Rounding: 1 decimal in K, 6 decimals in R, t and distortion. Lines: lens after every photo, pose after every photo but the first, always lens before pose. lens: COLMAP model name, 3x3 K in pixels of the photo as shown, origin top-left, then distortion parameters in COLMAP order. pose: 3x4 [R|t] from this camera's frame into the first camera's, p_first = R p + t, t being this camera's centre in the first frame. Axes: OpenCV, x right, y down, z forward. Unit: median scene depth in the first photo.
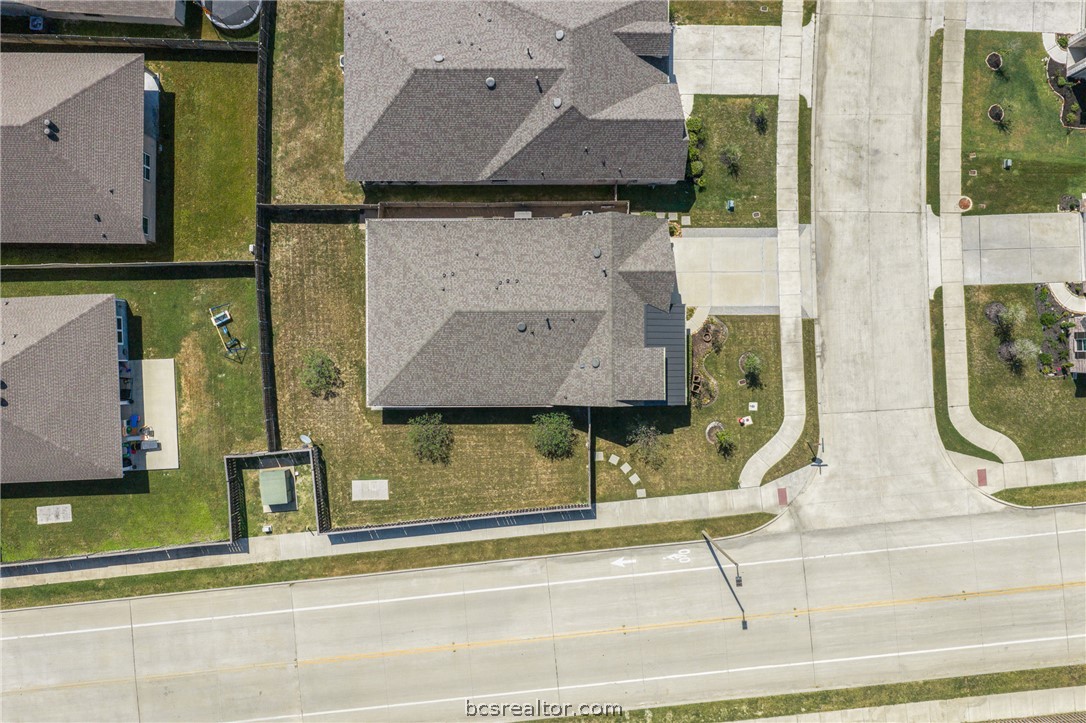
lens RADIAL K [[895.9, 0, 547.1], [0, 895.9, 360.7], [0, 0, 1]] dist [0.018537, -0.025639]
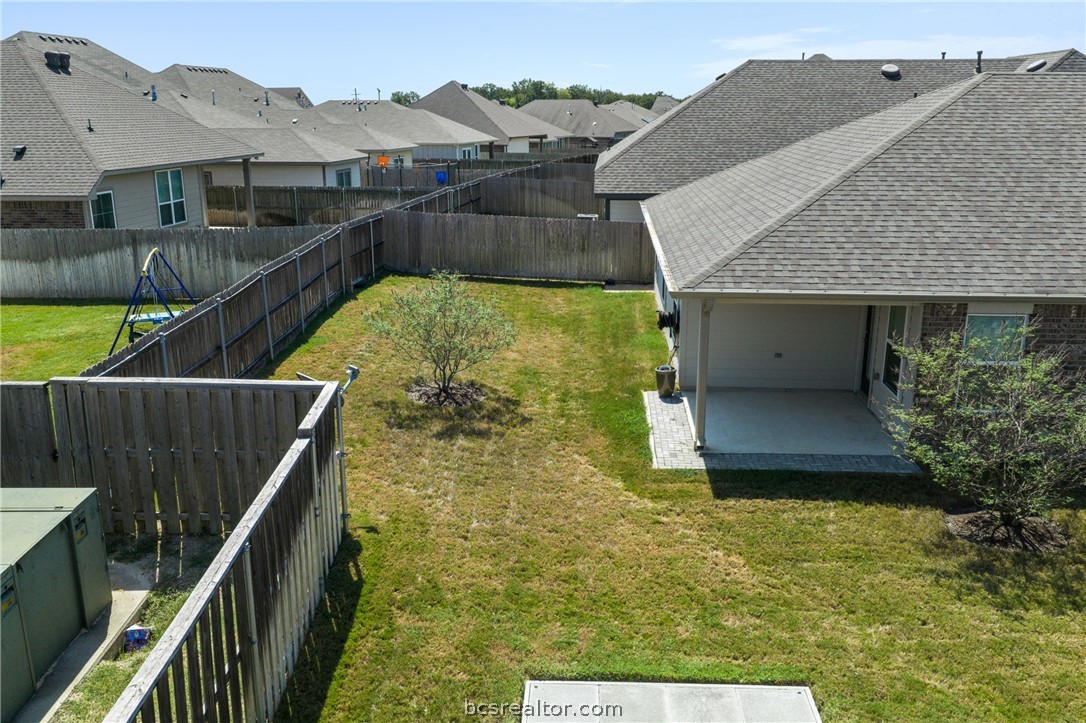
lens RADIAL K [[895.9, 0, 546.6], [0, 895.9, 366.5], [0, 0, 1]] dist [0.018537, -0.025639]
pose [[0.997629, 0.024948, -0.064133, -0.207059], [-0.068475, 0.267406, -0.961148, 0.245440], [-0.006829, 0.963261, 0.268481, 0.921241]]
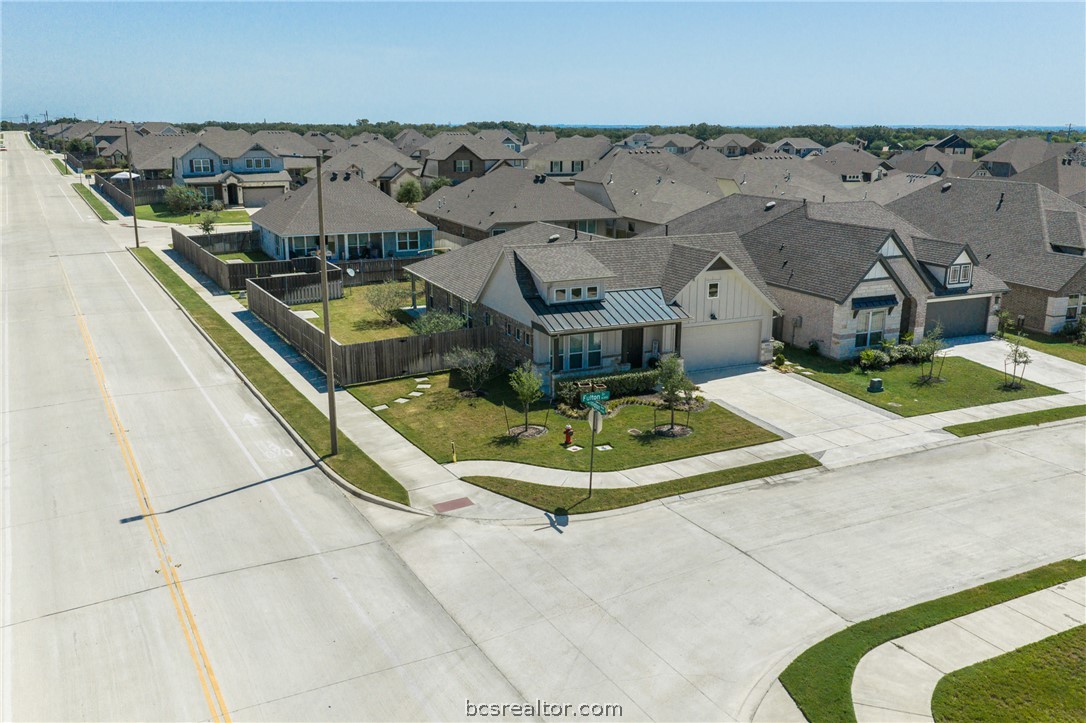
lens RADIAL K [[895.9, 0, 543.7], [0, 895.9, 367.6], [0, 0, 1]] dist [0.018537, -0.025639]
pose [[0.408033, 0.244379, -0.879652, 0.651216], [-0.912908, 0.098269, -0.396159, 0.278936], [-0.010371, 0.964687, 0.263193, 0.822450]]
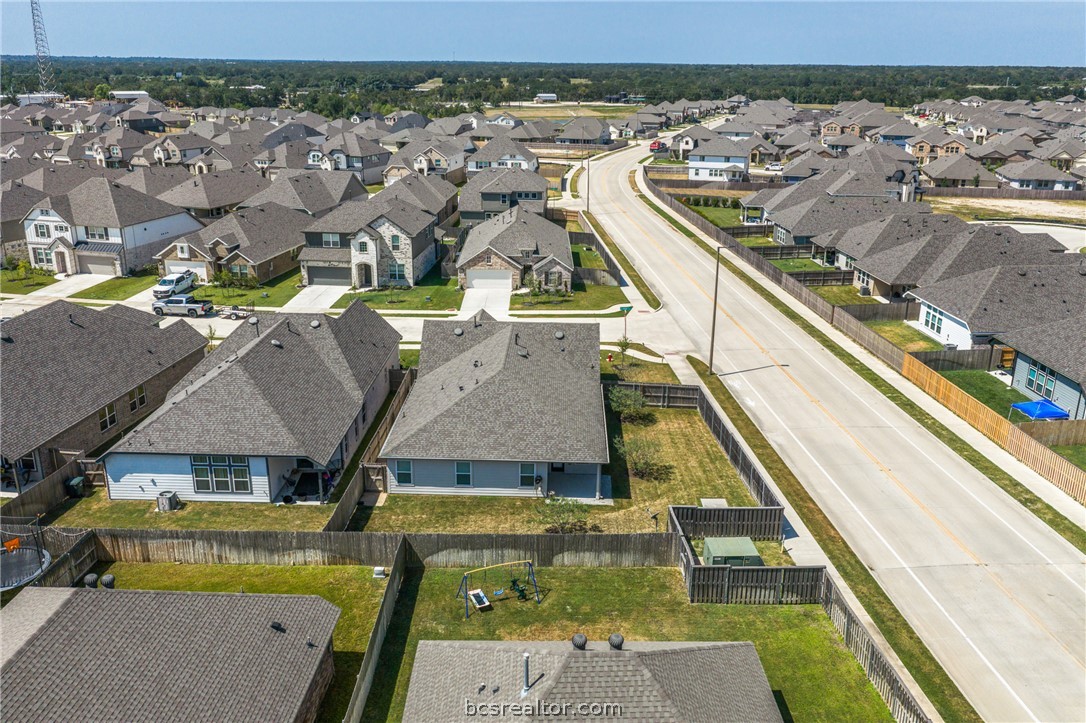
lens RADIAL K [[895.9, 0, 537.7], [0, 895.9, 358.8], [0, 0, 1]] dist [0.018537, -0.025639]
pose [[0.039703, -0.309143, 0.950186, -0.906446], [0.999210, 0.014165, -0.037143, 0.015695], [-0.001977, 0.950910, 0.309461, 0.632054]]
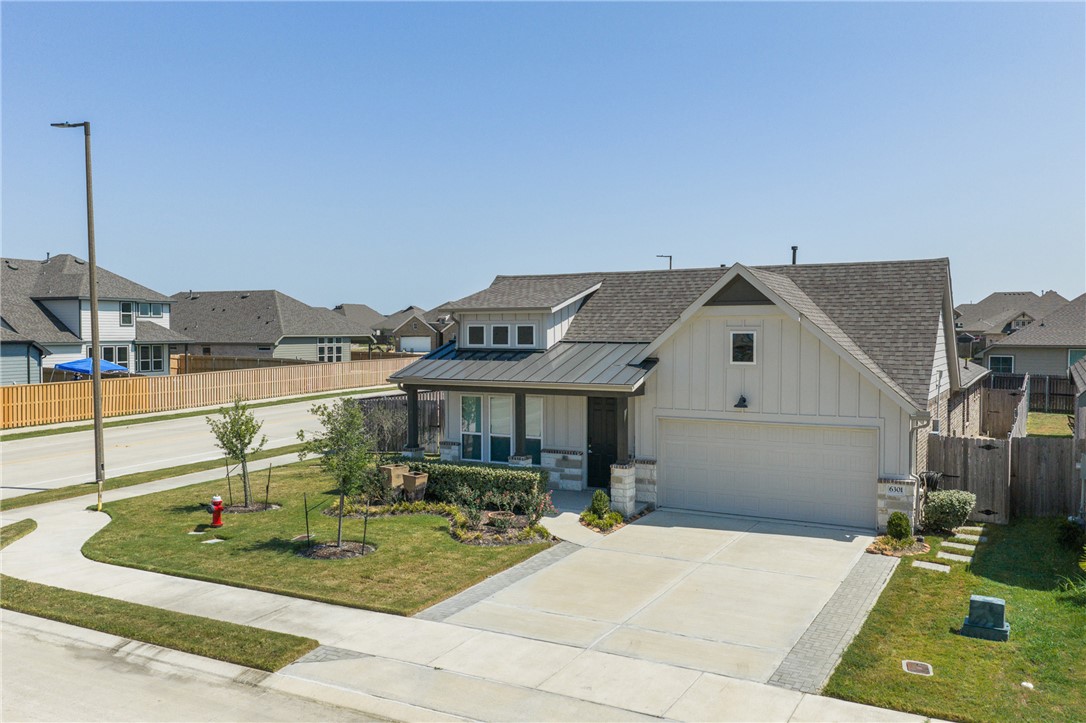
lens RADIAL K [[895.9, 0, 548.1], [0, 895.9, 355.1], [0, 0, 1]] dist [0.018537, -0.025639]
pose [[-0.497163, 0.026024, -0.867267, 0.428158], [-0.867656, -0.016695, 0.496885, -0.187153], [-0.001548, 0.999522, 0.030880, 0.929095]]
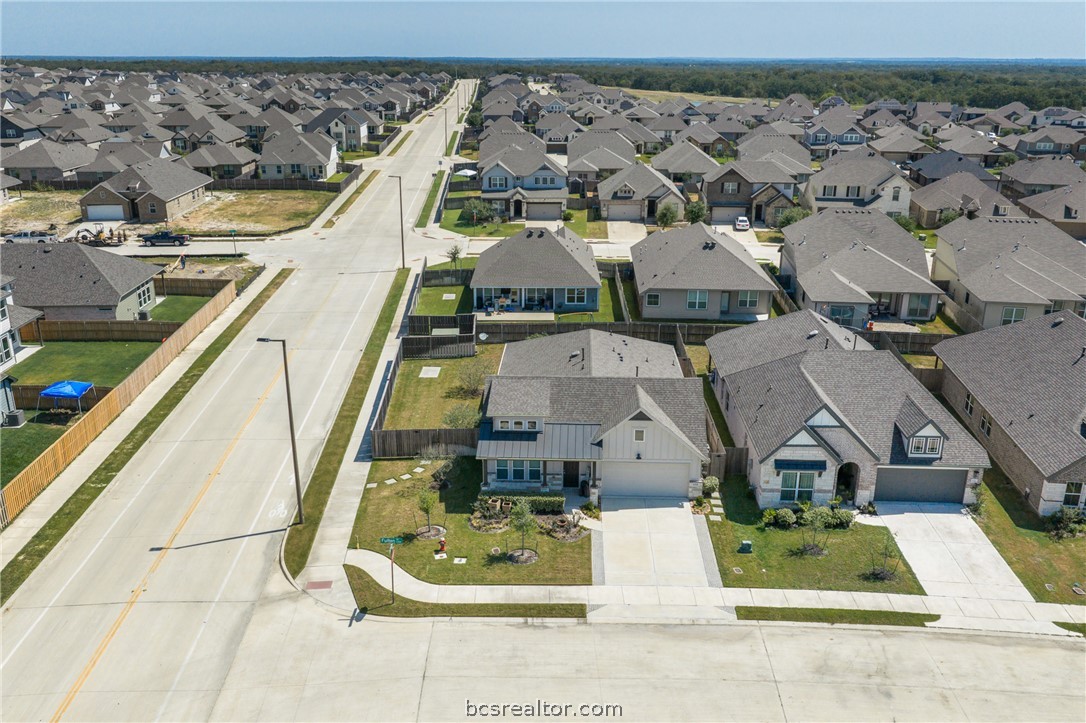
lens RADIAL K [[895.9, 0, 541.6], [0, 895.9, 362.2], [0, 0, 1]] dist [0.018537, -0.025639]
pose [[-0.045361, 0.325787, -0.944354, 0.833604], [-0.998935, -0.022771, 0.040127, -0.036756], [-0.008431, 0.945169, 0.326473, 0.626464]]
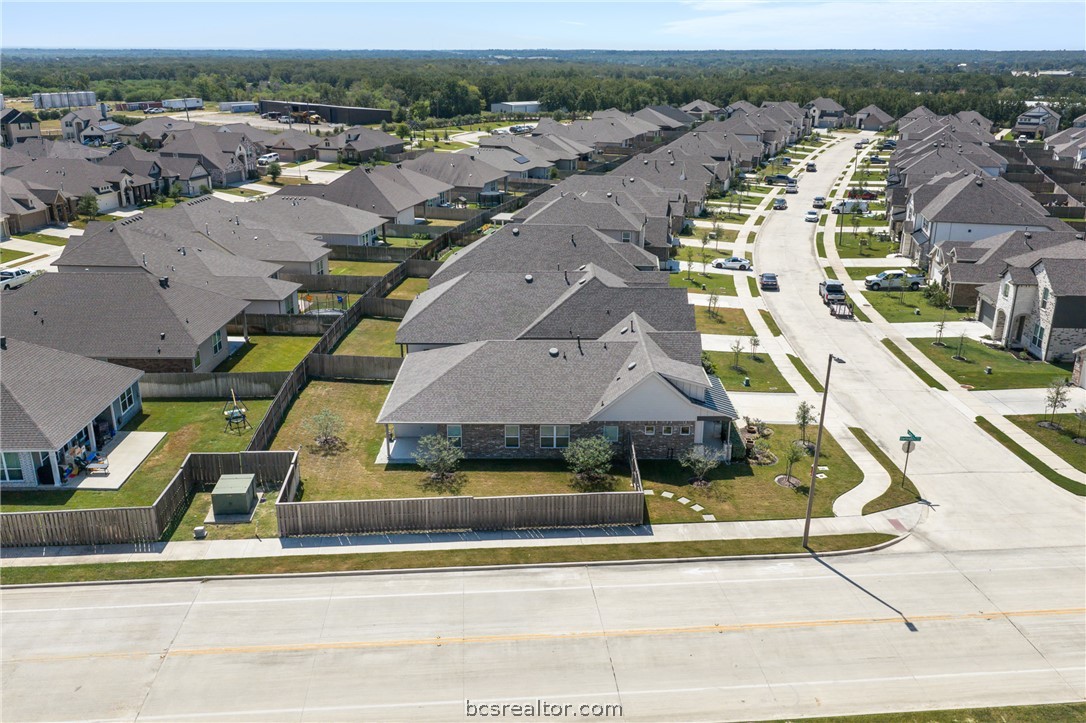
lens RADIAL K [[895.9, 0, 545.3], [0, 895.9, 366.9], [0, 0, 1]] dist [0.018537, -0.025639]
pose [[0.999947, 0.010260, -0.000012, -0.034585], [-0.003385, 0.328844, -0.944378, 0.824663], [-0.009686, 0.944329, 0.328861, 0.631307]]
